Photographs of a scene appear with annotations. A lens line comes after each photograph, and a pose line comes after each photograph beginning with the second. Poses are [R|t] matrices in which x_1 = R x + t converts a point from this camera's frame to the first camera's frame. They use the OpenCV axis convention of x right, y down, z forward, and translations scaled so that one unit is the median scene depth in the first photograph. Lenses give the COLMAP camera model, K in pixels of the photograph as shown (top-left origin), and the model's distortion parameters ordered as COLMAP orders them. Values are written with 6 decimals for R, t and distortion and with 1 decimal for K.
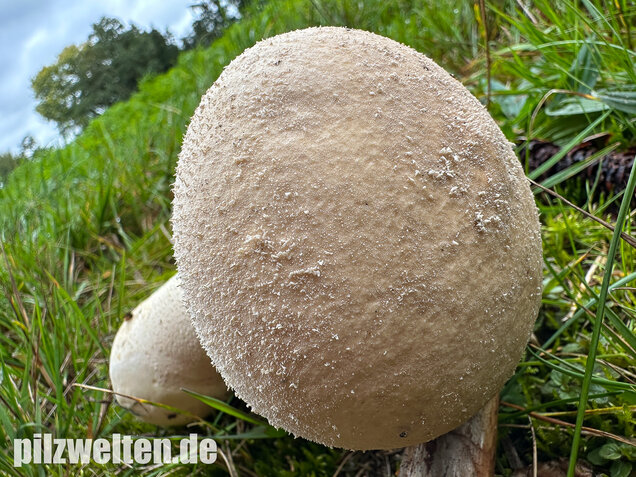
lens RADIAL K [[512.2, 0, 318.0], [0, 512.2, 249.7], [0, 0, 1]] dist [0.004798, -0.052075]
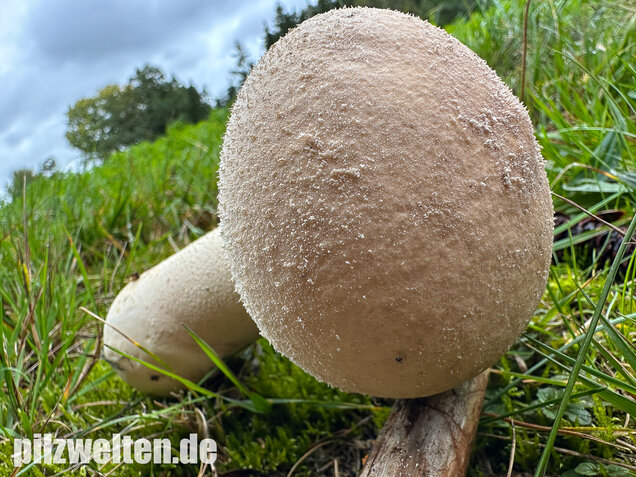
lens RADIAL K [[504.6, 0, 310.5], [0, 504.6, 238.9], [0, 0, 1]] dist [-0.017792, -0.004511]
pose [[0.977902, 0.207052, -0.028944, -0.036300], [-0.208960, 0.972385, -0.103935, 0.286200], [0.006624, 0.107686, 0.994163, -0.056017]]
